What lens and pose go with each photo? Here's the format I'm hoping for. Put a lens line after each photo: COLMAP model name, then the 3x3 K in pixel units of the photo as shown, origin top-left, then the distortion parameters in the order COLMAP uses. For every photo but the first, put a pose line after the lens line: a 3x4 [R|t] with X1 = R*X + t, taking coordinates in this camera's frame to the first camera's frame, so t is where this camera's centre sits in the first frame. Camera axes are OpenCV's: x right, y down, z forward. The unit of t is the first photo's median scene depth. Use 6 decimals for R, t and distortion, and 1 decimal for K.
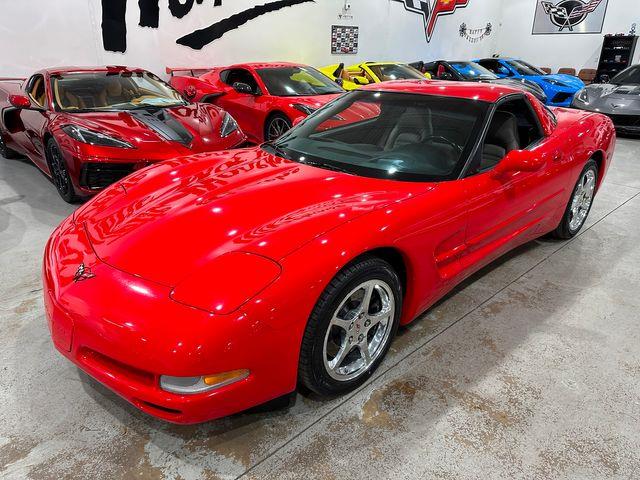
lens RADIAL K [[459.8, 0, 318.0], [0, 459.8, 241.2], [0, 0, 1]] dist [0.021125, -0.025863]
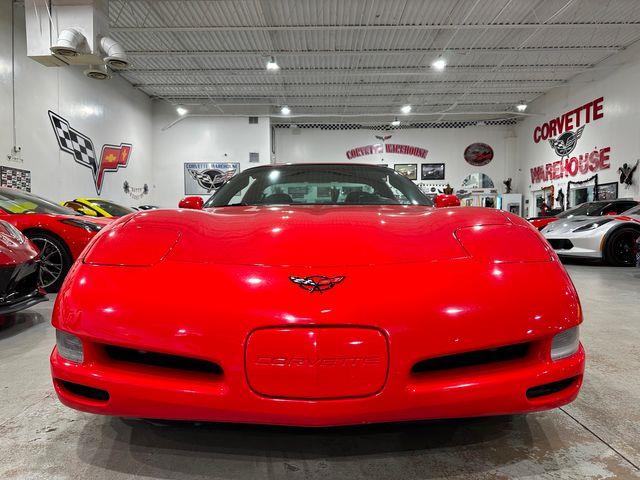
lens RADIAL K [[456.6, 0, 320.0], [0, 456.6, 240.0], [0, 0, 1]] dist [0.012707, -0.023367]
pose [[0.696363, -0.029887, 0.717067, -0.390062], [0.283893, 0.929112, -0.236971, 0.069460], [-0.659154, 0.368588, 0.655484, 0.237855]]
